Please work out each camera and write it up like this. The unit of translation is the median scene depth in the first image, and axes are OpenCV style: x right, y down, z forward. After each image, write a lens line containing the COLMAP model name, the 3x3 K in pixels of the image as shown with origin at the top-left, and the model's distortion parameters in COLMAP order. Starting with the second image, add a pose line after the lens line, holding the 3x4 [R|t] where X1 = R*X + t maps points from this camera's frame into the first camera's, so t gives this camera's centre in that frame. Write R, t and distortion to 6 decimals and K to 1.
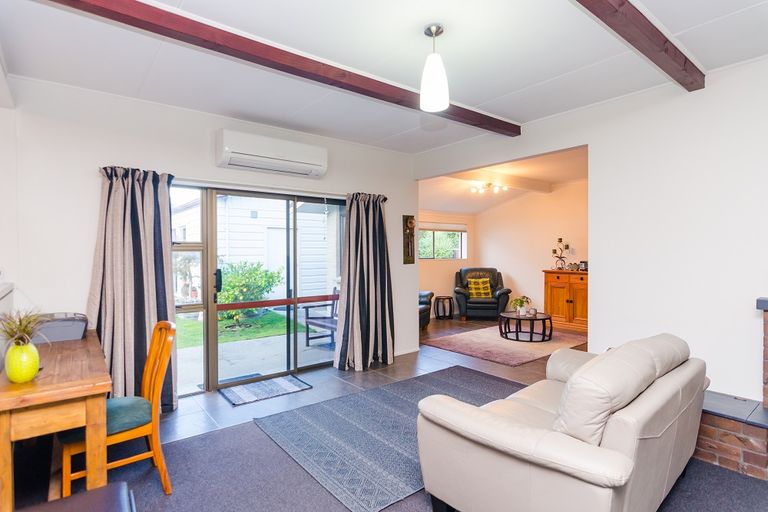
lens RADIAL K [[393.1, 0, 385.5], [0, 393.1, 257.2], [0, 0, 1]] dist [-0.004269, -0.000055]
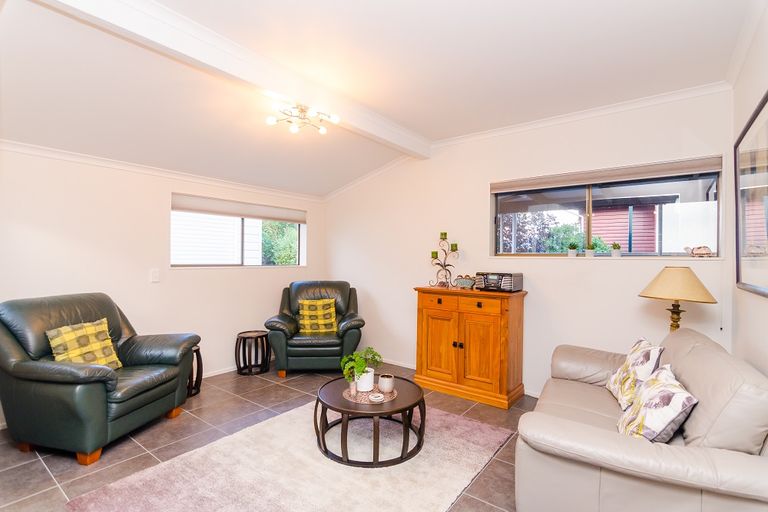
lens RADIAL K [[367.8, 0, 383.0], [0, 367.8, 256.2], [0, 0, 1]] dist [-0.001033, -0.000013]
pose [[0.969745, 0.013641, 0.243737, 0.200174], [-0.009288, 0.999776, -0.018999, -0.002041], [-0.243942, 0.016160, 0.969655, 0.438864]]
